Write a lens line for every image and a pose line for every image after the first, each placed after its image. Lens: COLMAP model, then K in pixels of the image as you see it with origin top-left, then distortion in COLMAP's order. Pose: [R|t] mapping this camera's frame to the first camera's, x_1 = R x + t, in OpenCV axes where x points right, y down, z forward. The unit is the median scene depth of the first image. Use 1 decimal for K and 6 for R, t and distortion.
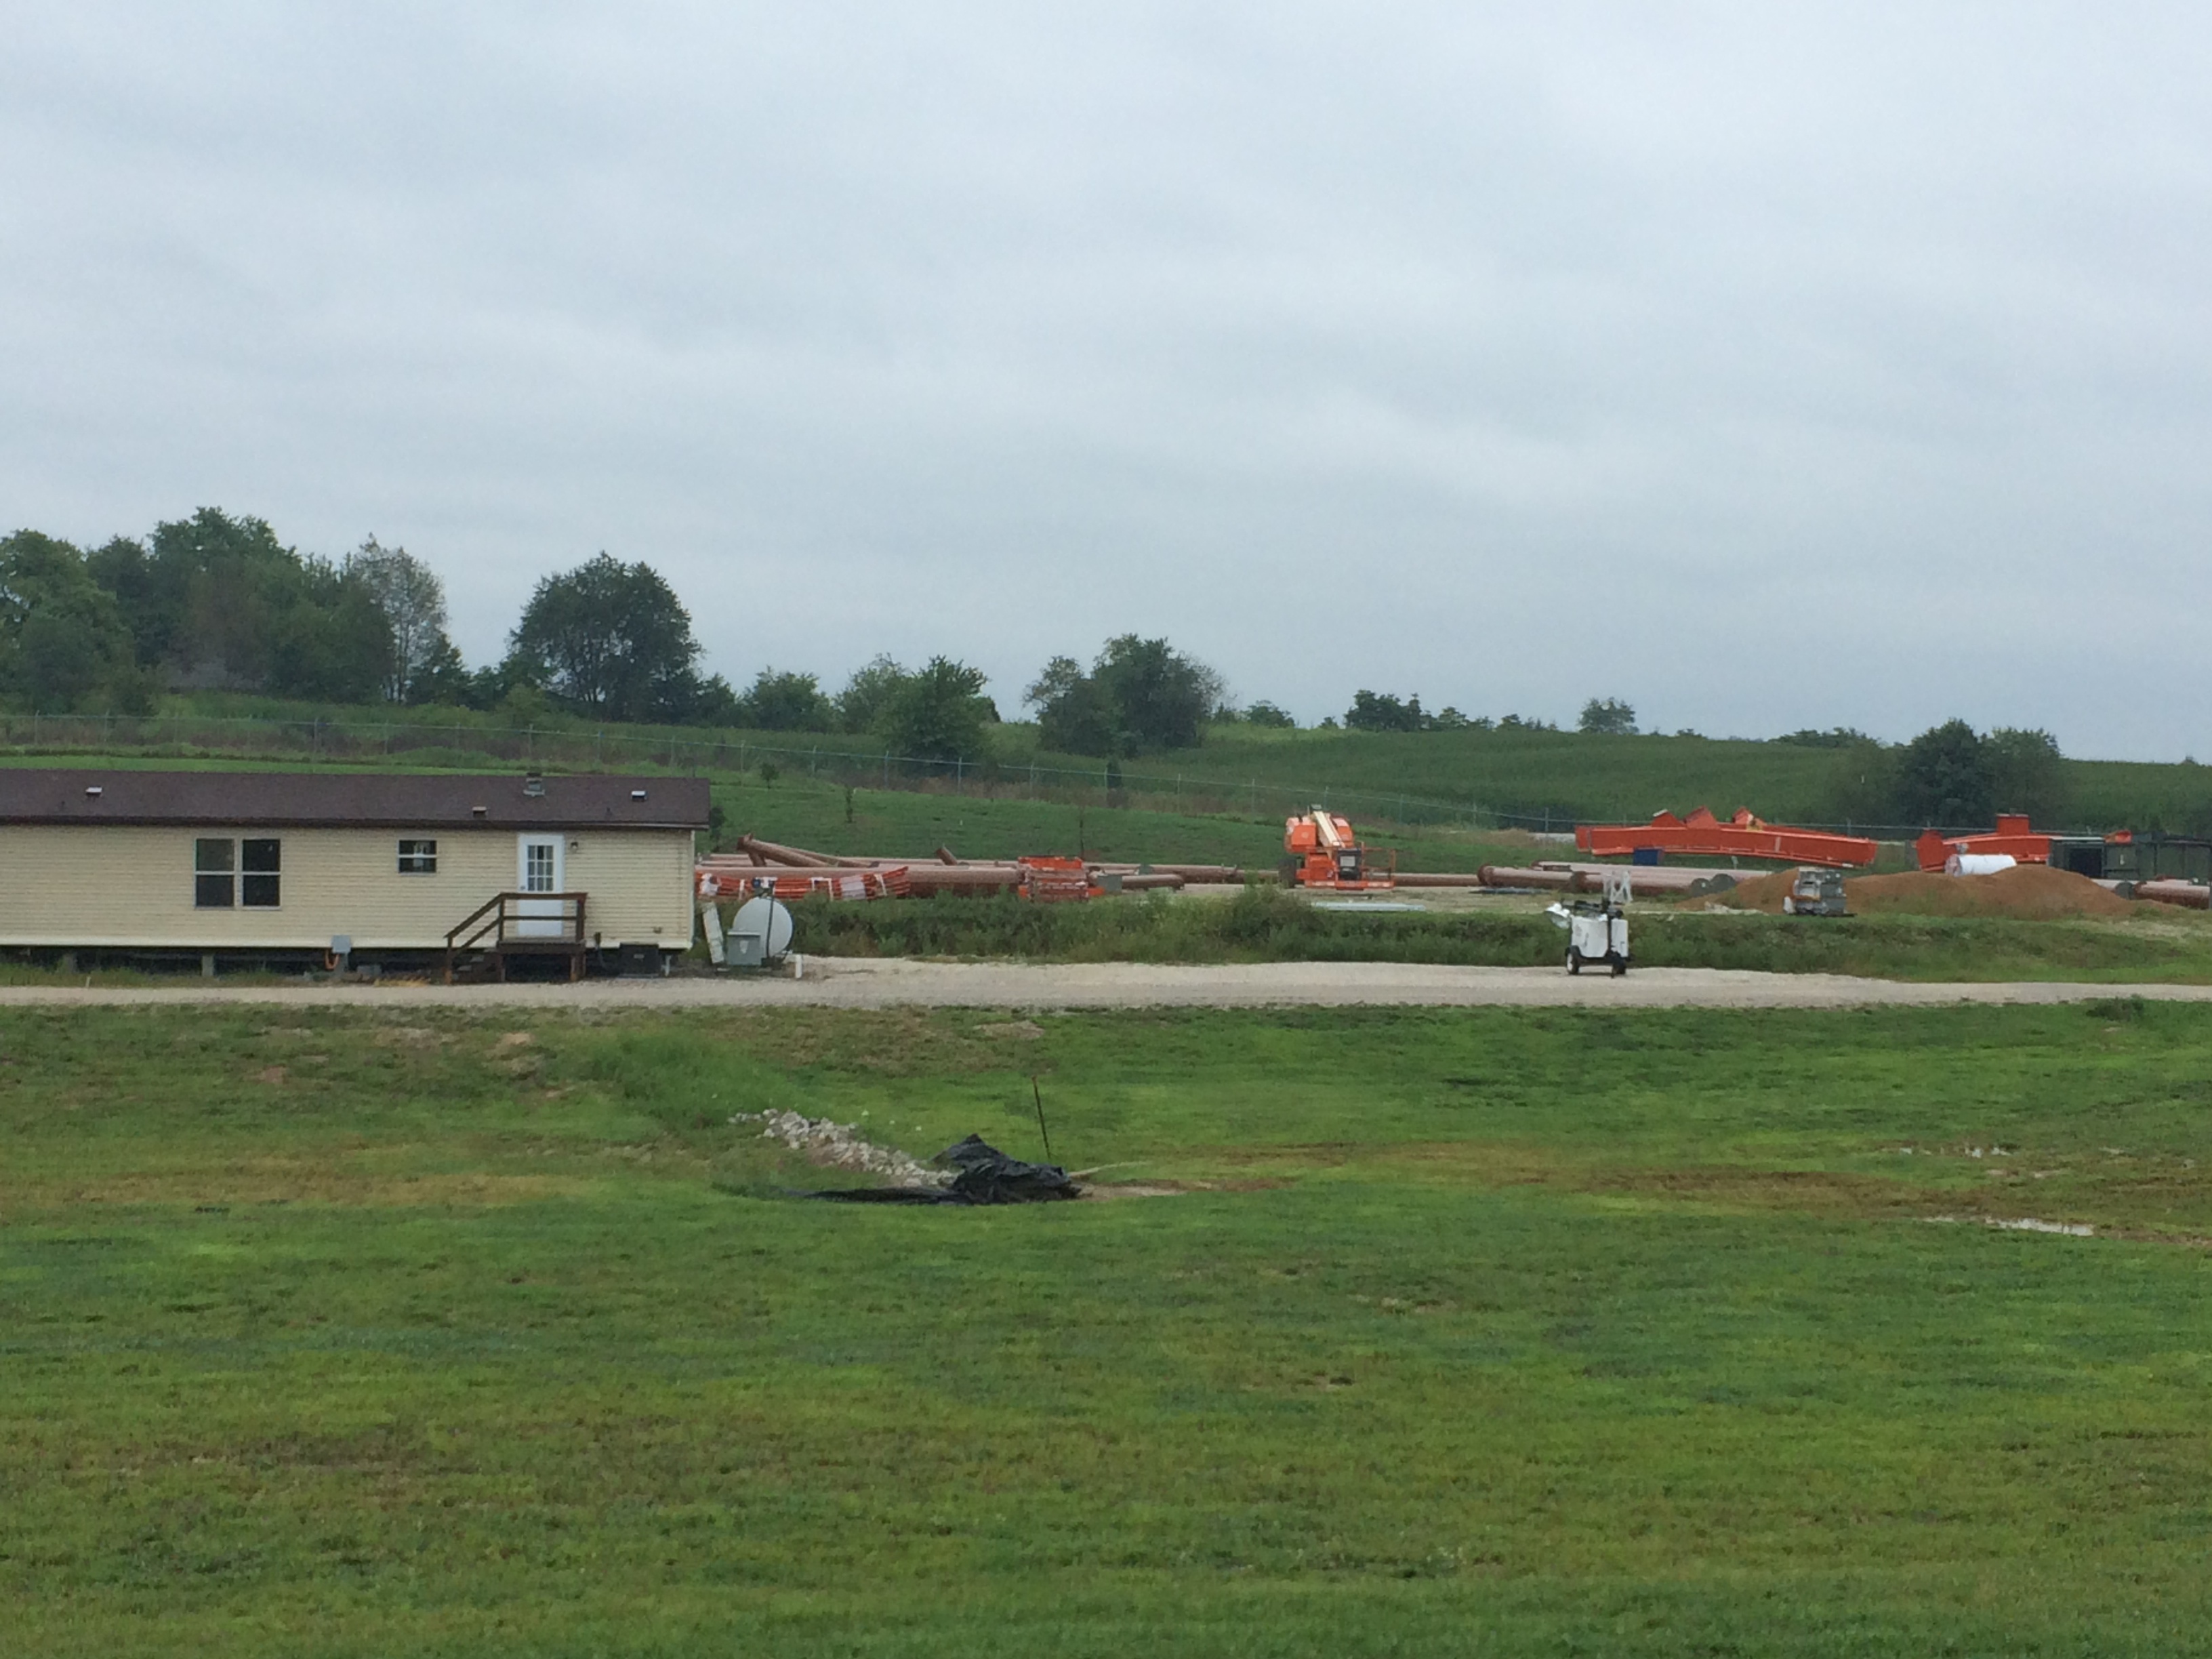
lens RADIAL K [[3399.2, 0, 1111.2], [0, 3399.2, 831.9], [0, 0, 1]] dist [0.068696, 0.000000]
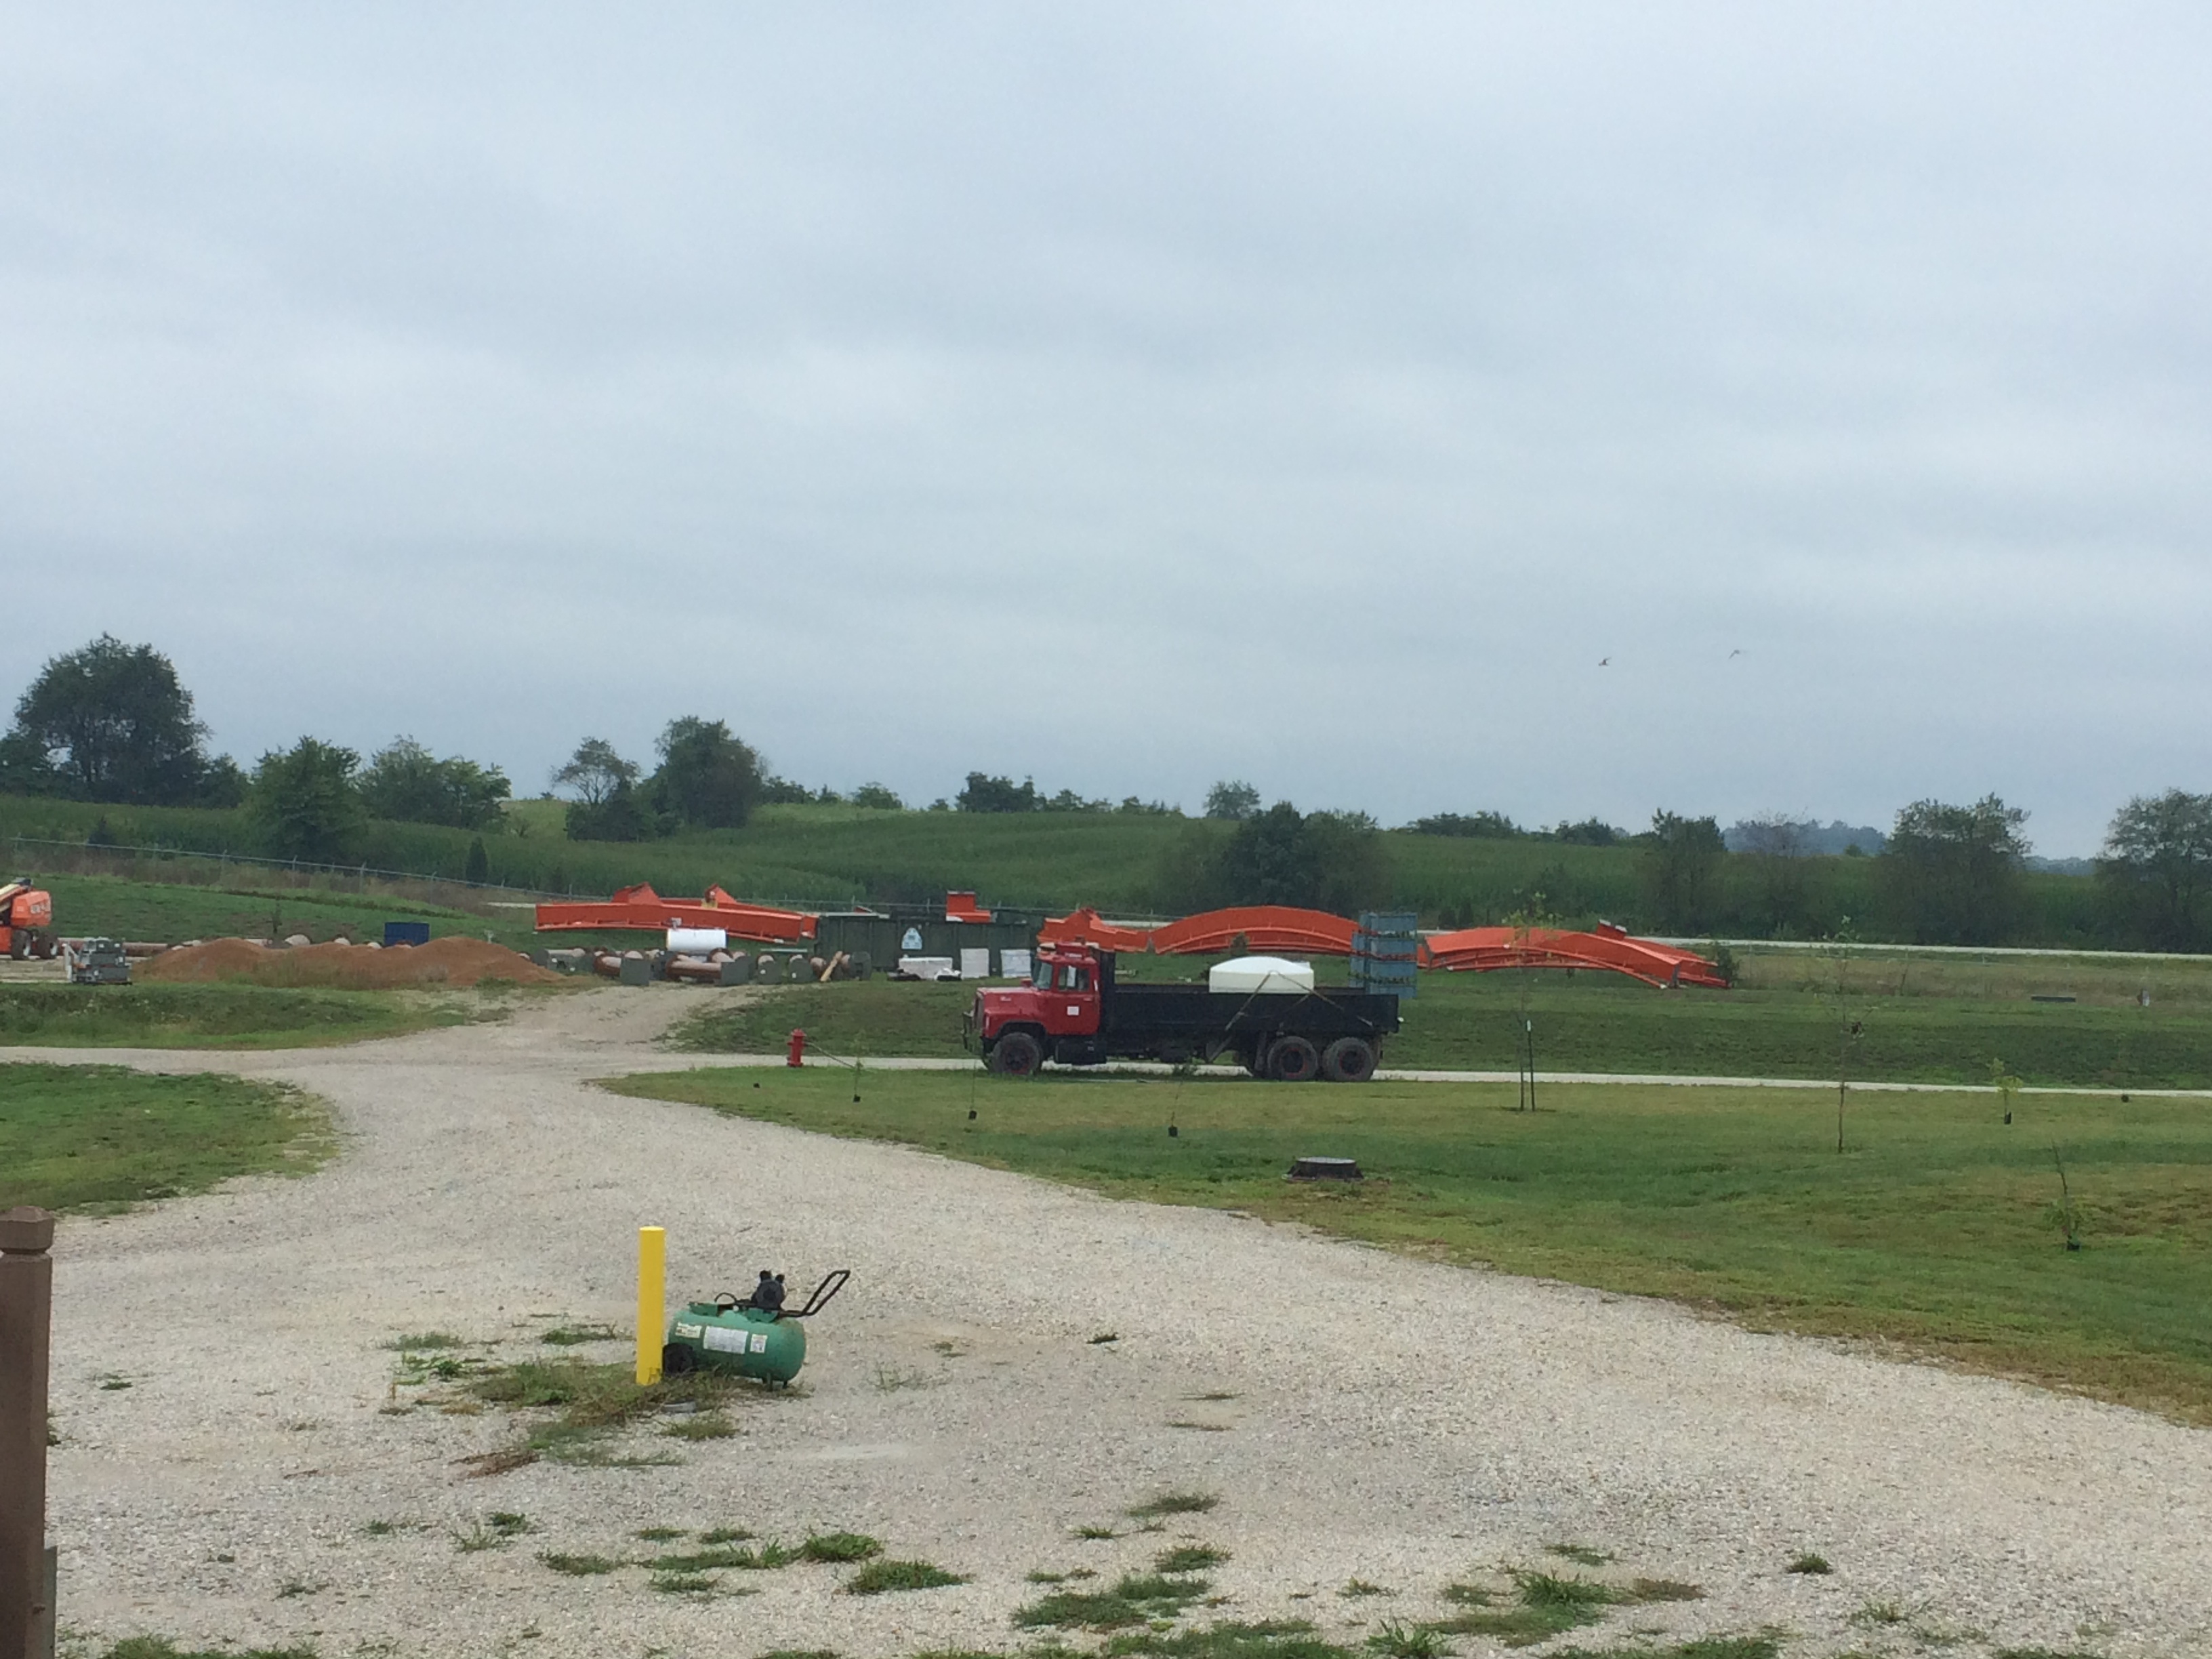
lens RADIAL K [[3399.2, 0, 1114.2], [0, 3399.2, 830.3], [0, 0, 1]] dist [0.068696, 0.000000]
pose [[0.999287, 0.003386, -0.037614, 0.185758], [-0.004338, 0.999672, -0.025246, 0.000973], [0.037516, 0.025391, 0.998973, -0.007372]]
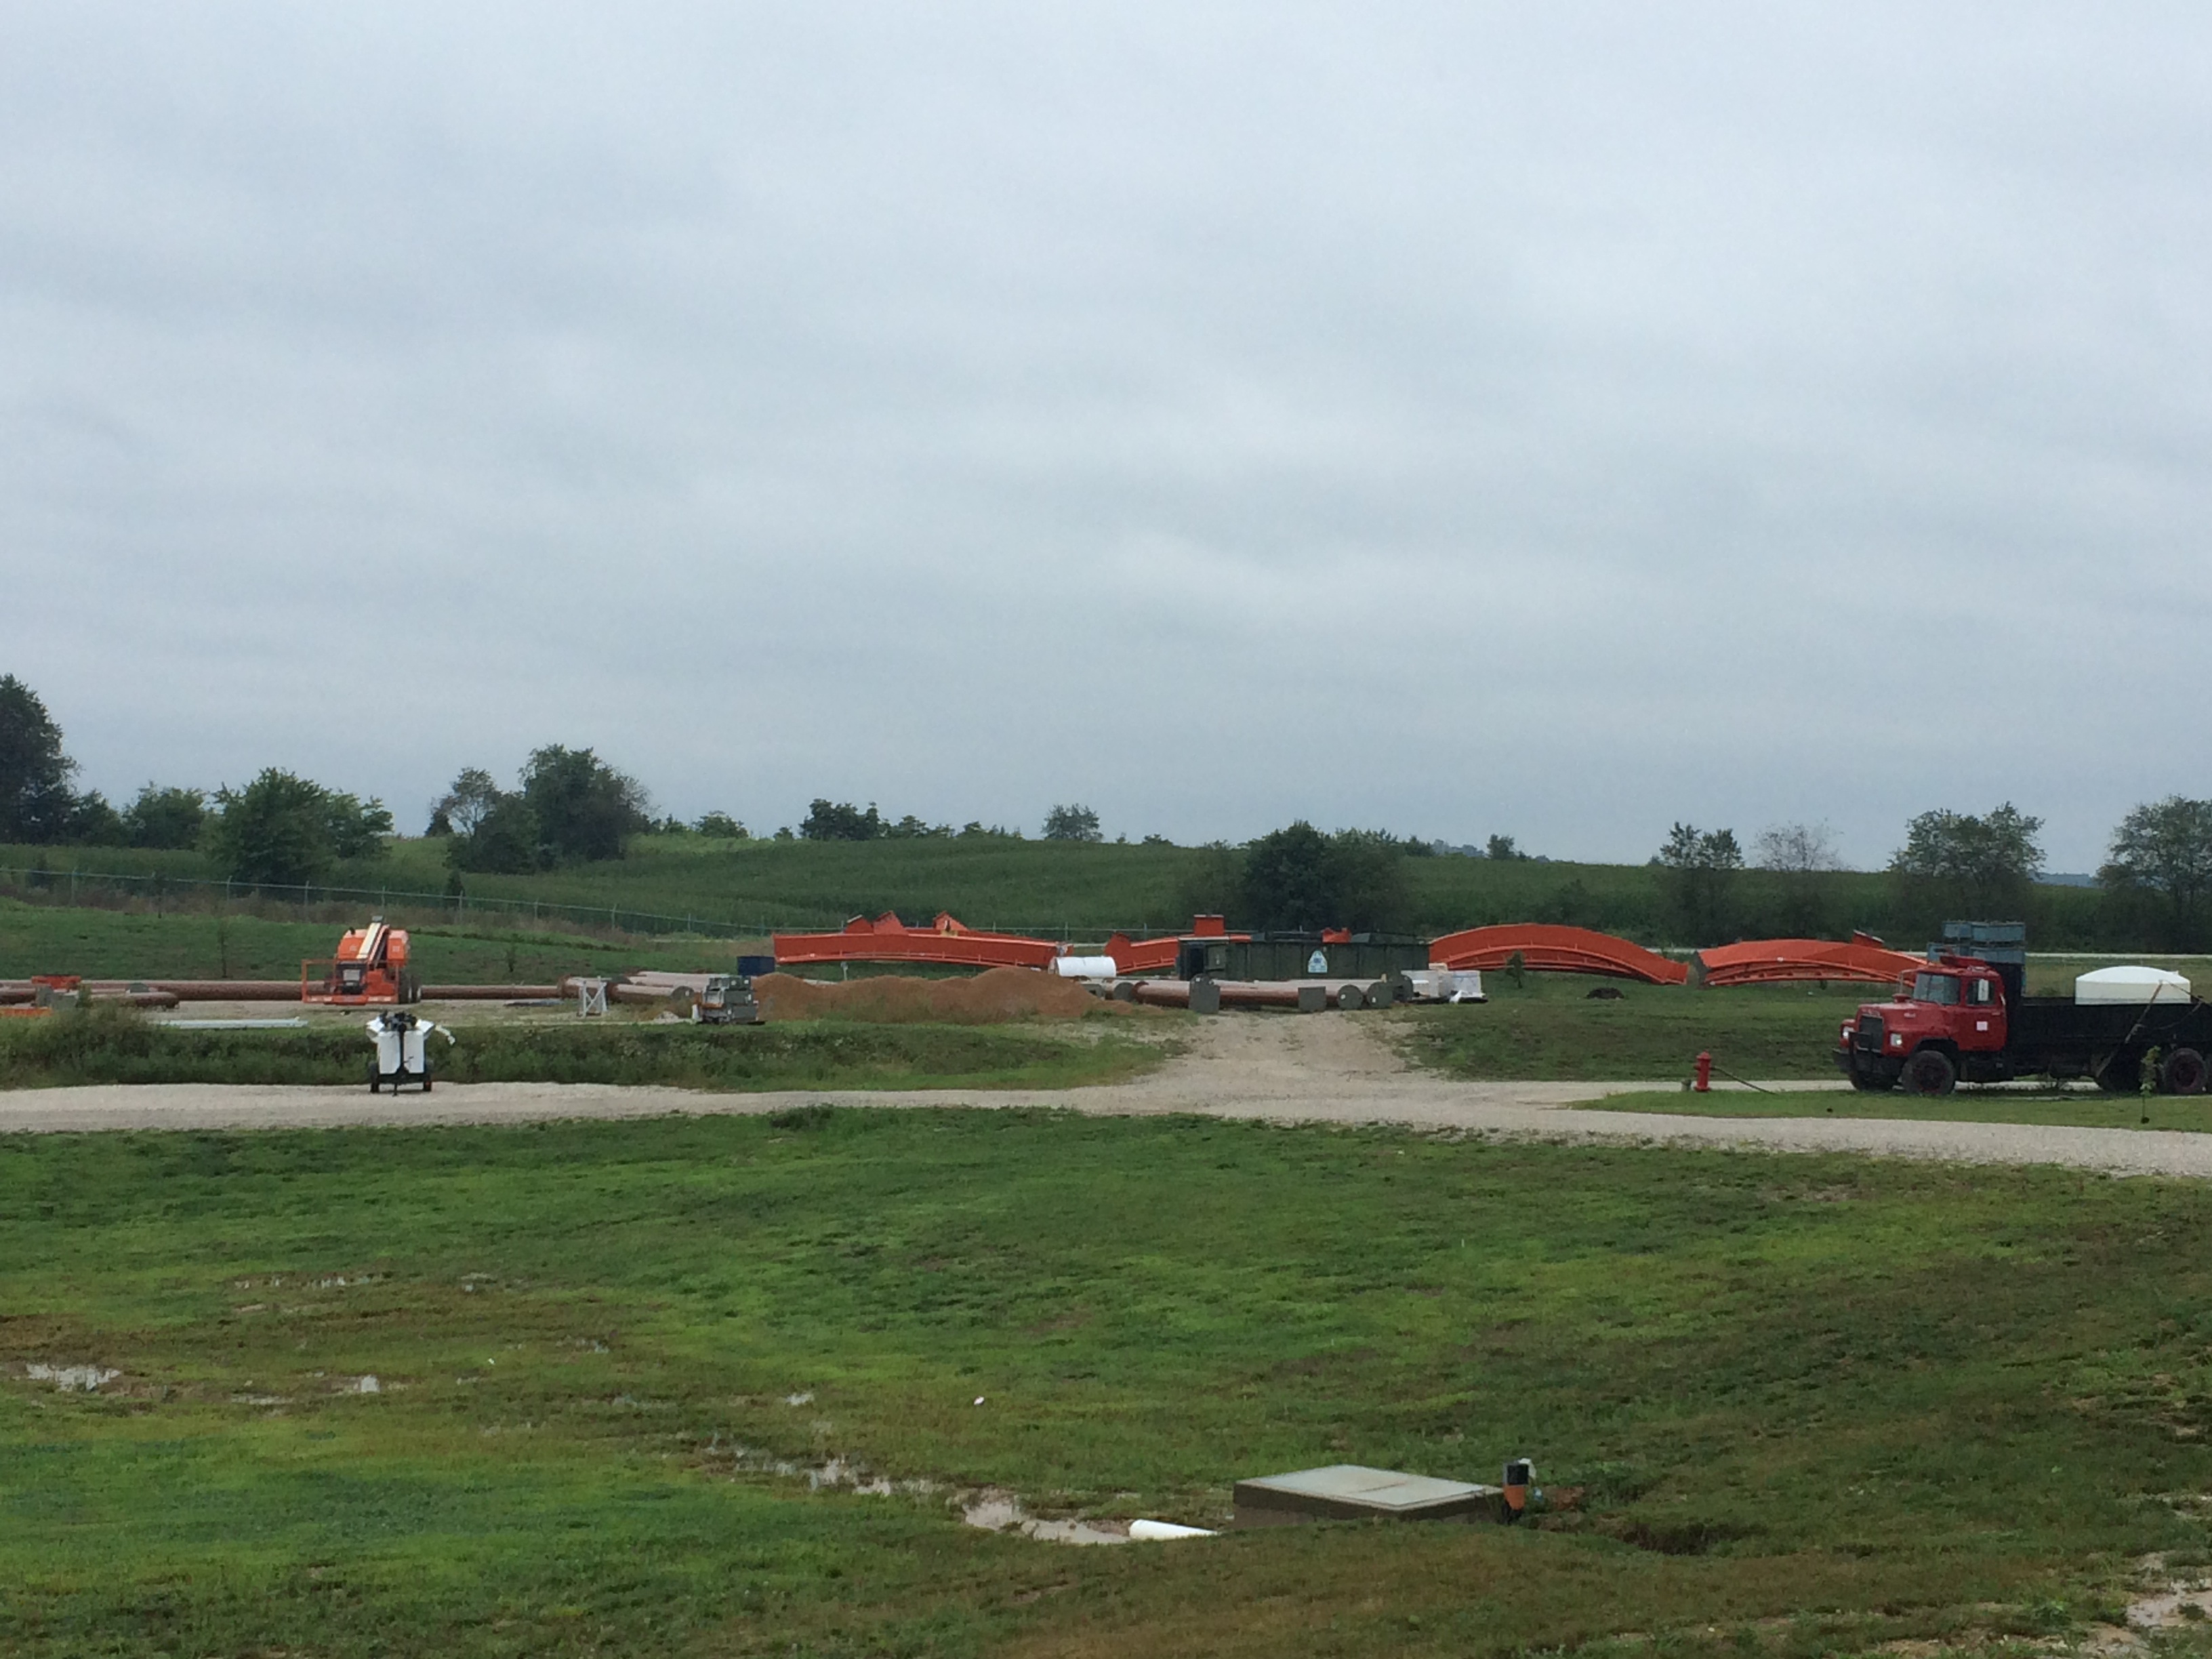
lens RADIAL K [[3399.2, 0, 1121.6], [0, 3399.2, 826.3], [0, 0, 1]] dist [0.068696, 0.000000]
pose [[0.994506, -0.012470, 0.103935, 0.071240], [0.016057, 0.999301, -0.033747, 0.001010], [-0.103442, 0.035230, 0.994011, 0.012182]]
